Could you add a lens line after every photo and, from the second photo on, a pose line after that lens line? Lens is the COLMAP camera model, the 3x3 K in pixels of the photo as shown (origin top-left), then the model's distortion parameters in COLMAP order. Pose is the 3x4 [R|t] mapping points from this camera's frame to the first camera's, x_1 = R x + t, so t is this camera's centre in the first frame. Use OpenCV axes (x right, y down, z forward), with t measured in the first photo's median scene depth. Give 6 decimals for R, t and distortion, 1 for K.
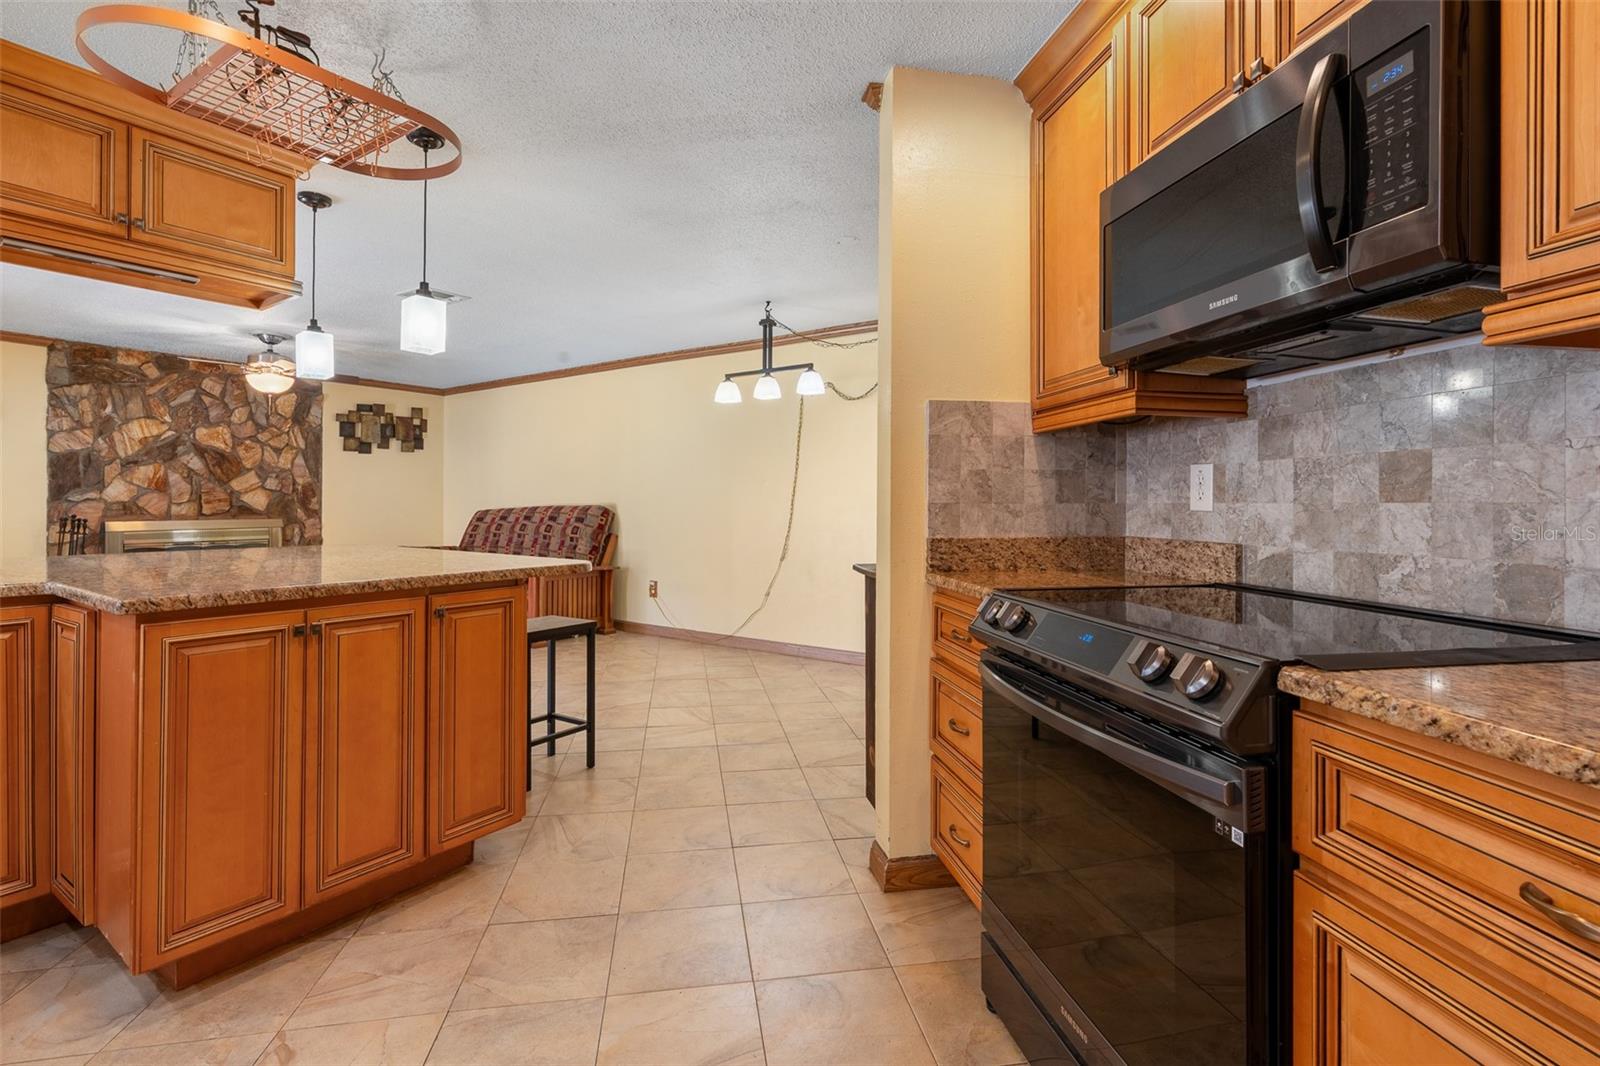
lens RADIAL K [[725.7, 0, 795.1], [0, 725.7, 526.3], [0, 0, 1]] dist [-0.000177, 0.000069]
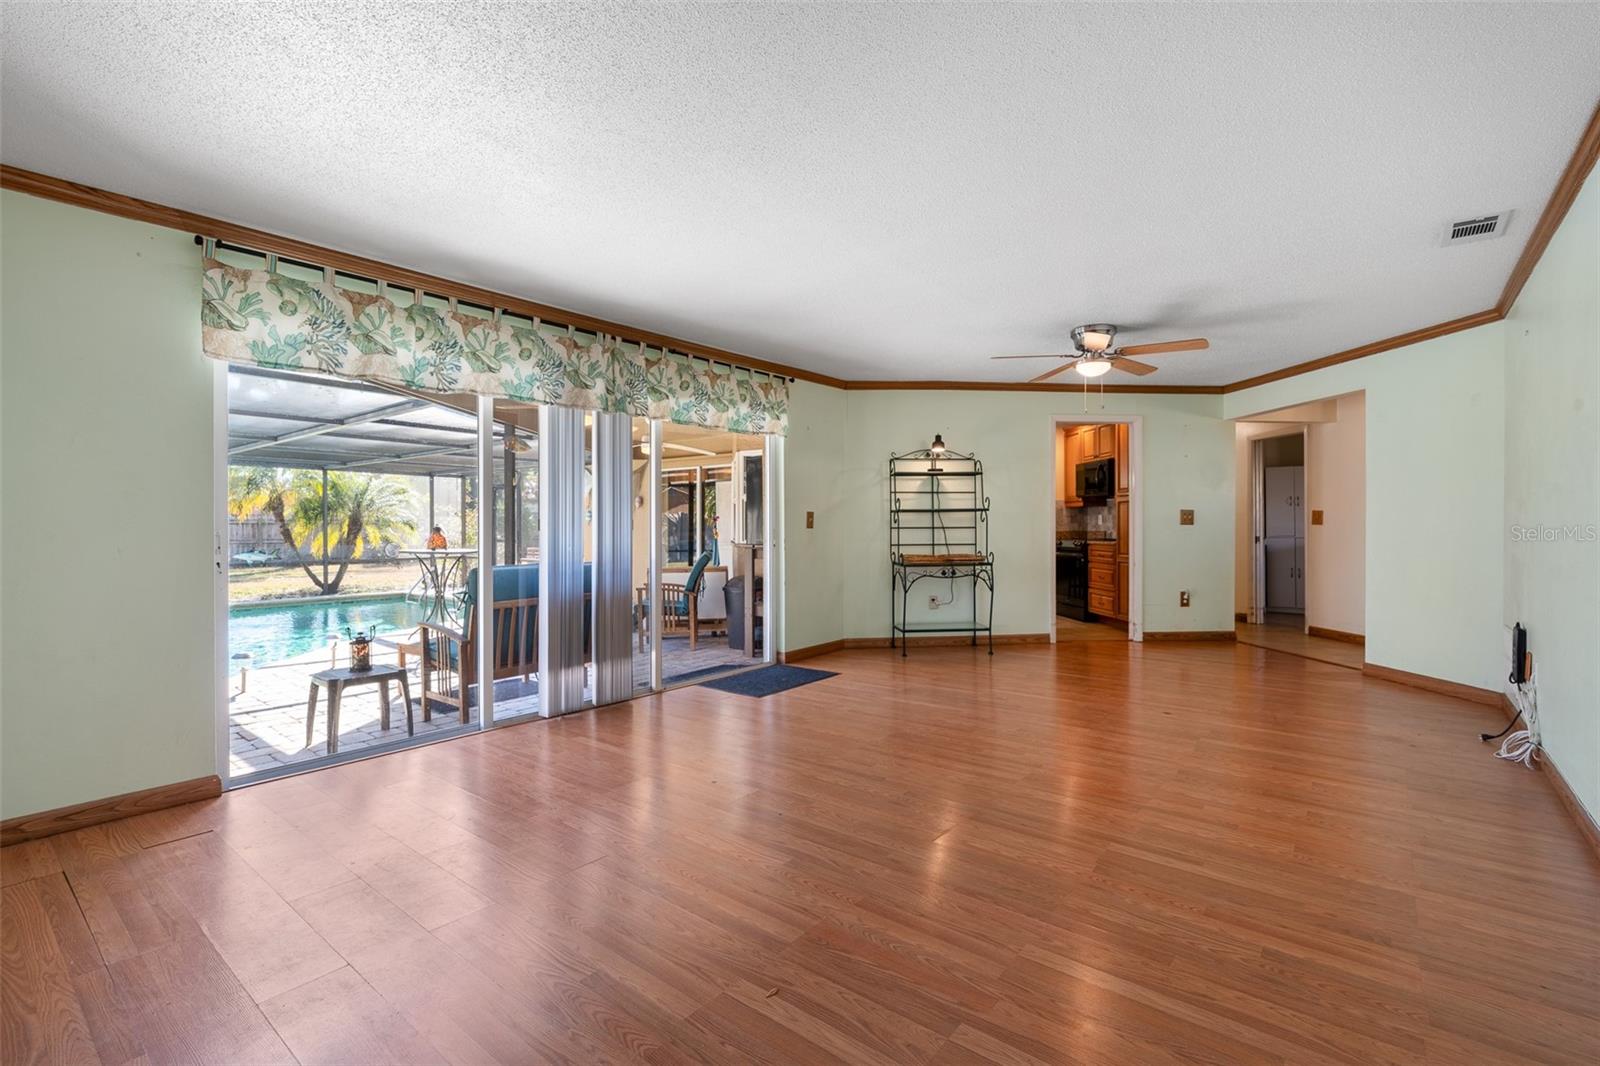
lens RADIAL K [[725.7, 0, 795.1], [0, 725.7, 526.3], [0, 0, 1]] dist [-0.000177, 0.000069]
pose [[0.996431, -0.005792, -0.084217, -0.994151], [0.003849, 0.999723, -0.023212, 0.089292], [0.084328, 0.022805, 0.996177, -3.750255]]
